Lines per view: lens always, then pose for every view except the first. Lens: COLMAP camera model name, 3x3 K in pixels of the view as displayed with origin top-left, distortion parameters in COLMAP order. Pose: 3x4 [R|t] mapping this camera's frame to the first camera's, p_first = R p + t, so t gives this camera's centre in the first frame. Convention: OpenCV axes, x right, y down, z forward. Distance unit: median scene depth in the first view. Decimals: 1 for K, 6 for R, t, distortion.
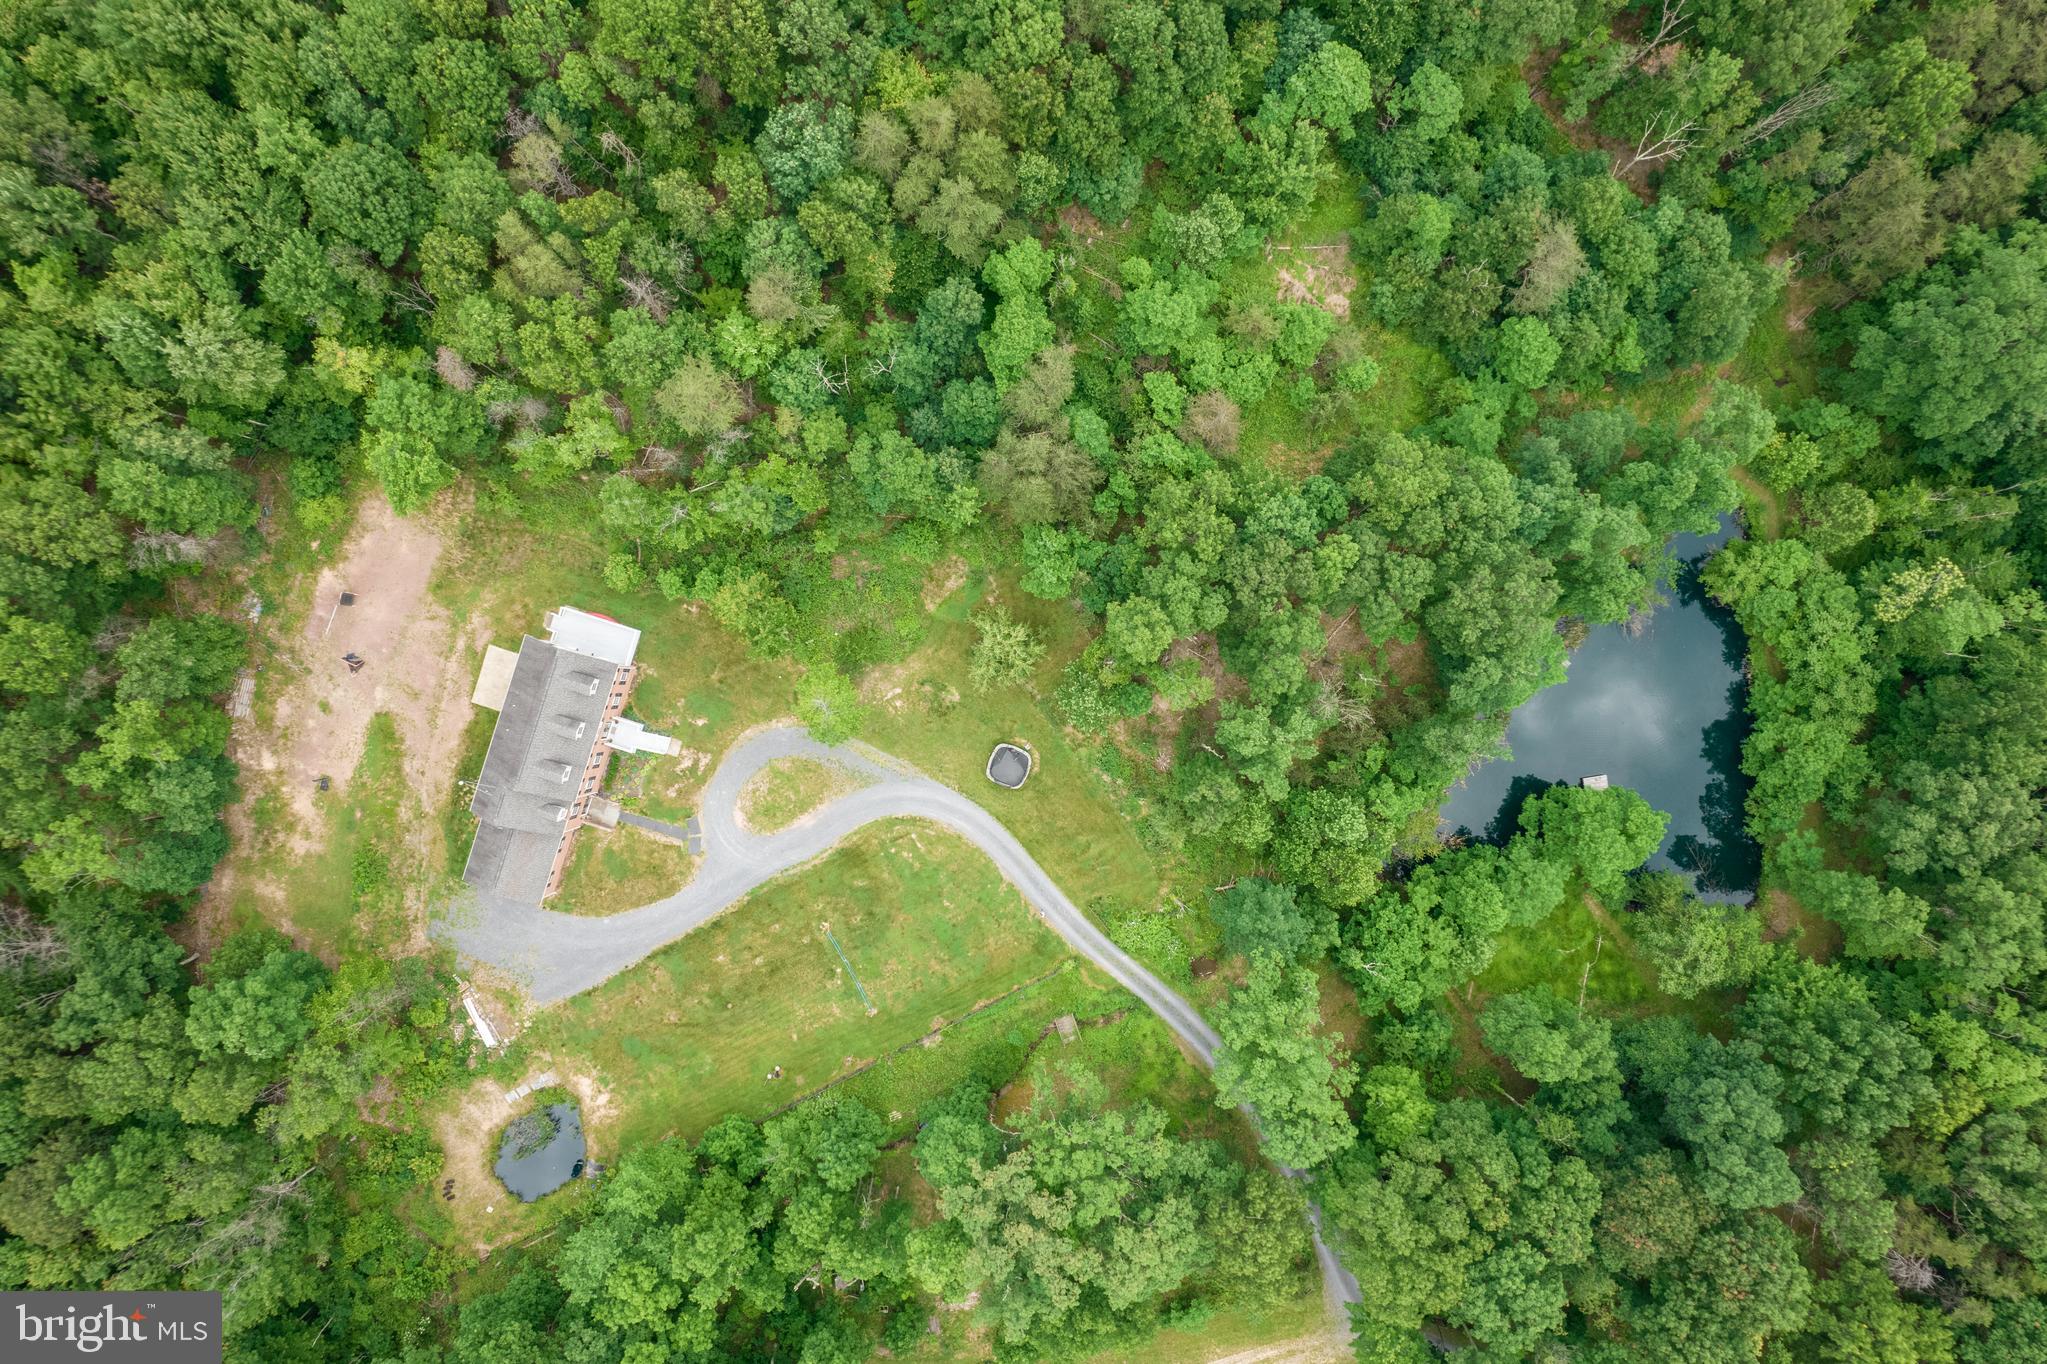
lens RADIAL K [[1313.5, 0, 1029.1], [0, 1313.5, 683.9], [0, 0, 1]] dist [-0.077098, 0.068467]
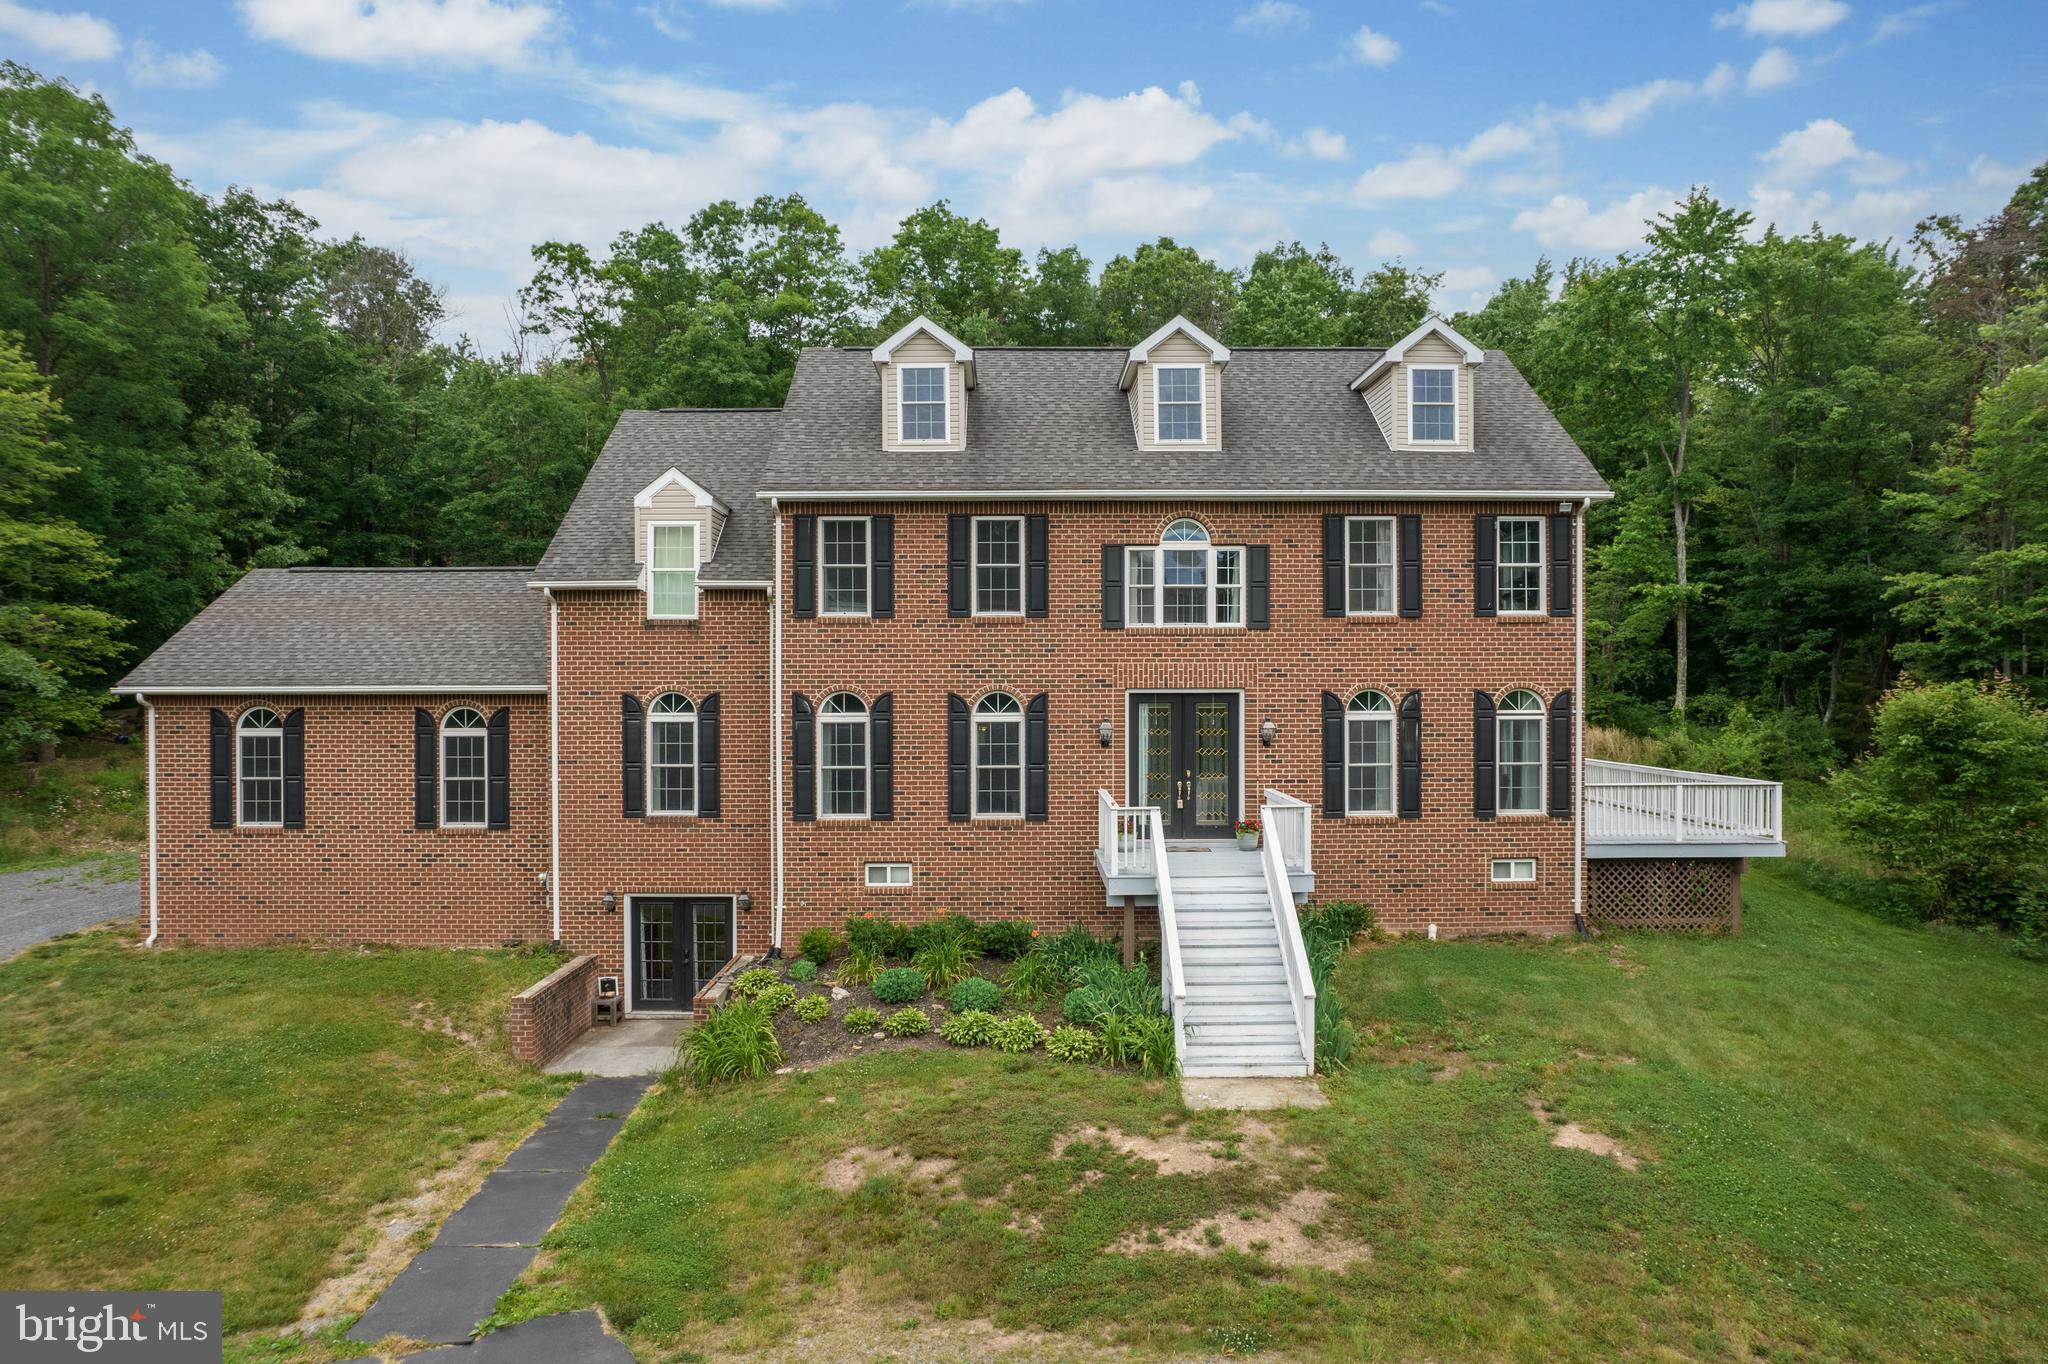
lens RADIAL K [[1314.1, 0, 1029.6], [0, 1314.1, 683.9], [0, 0, 1]] dist [-0.077098, 0.068467]
pose [[0.318601, 0.003475, -0.947883, -0.165964], [-0.947808, -0.011878, -0.318620, 0.104309], [-0.012366, 0.999923, -0.000491, 0.954527]]
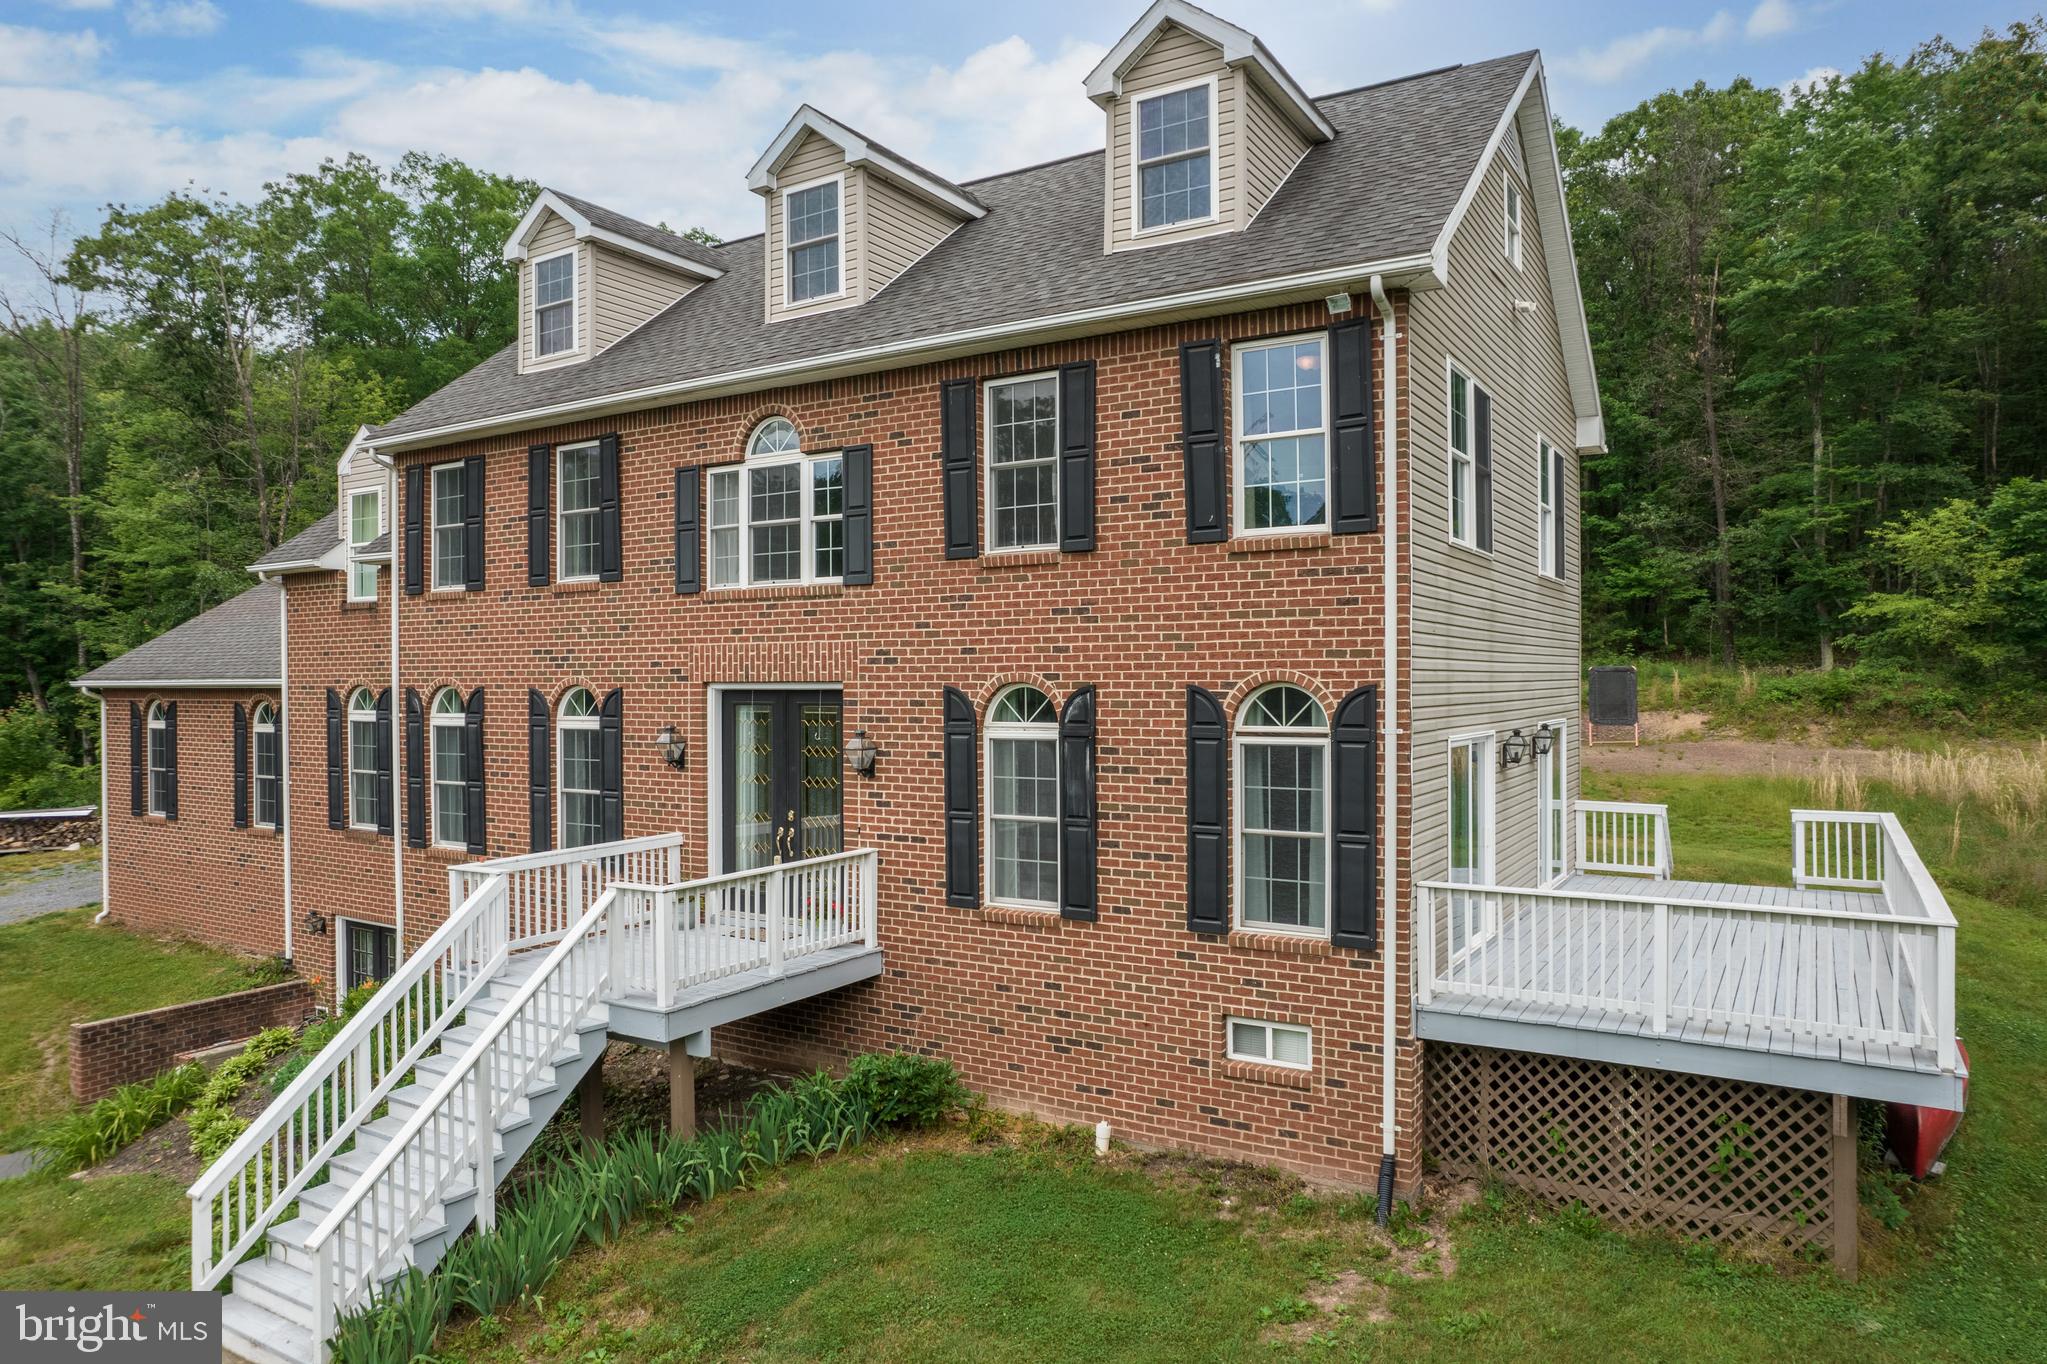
lens RADIAL K [[1313.5, 0, 1029.1], [0, 1313.5, 683.9], [0, 0, 1]] dist [-0.077098, 0.068467]
pose [[-0.238200, 0.011928, -0.971143, -0.217356], [-0.971190, -0.010327, 0.238085, -0.009130], [-0.007189, 0.999876, 0.014044, 0.953299]]
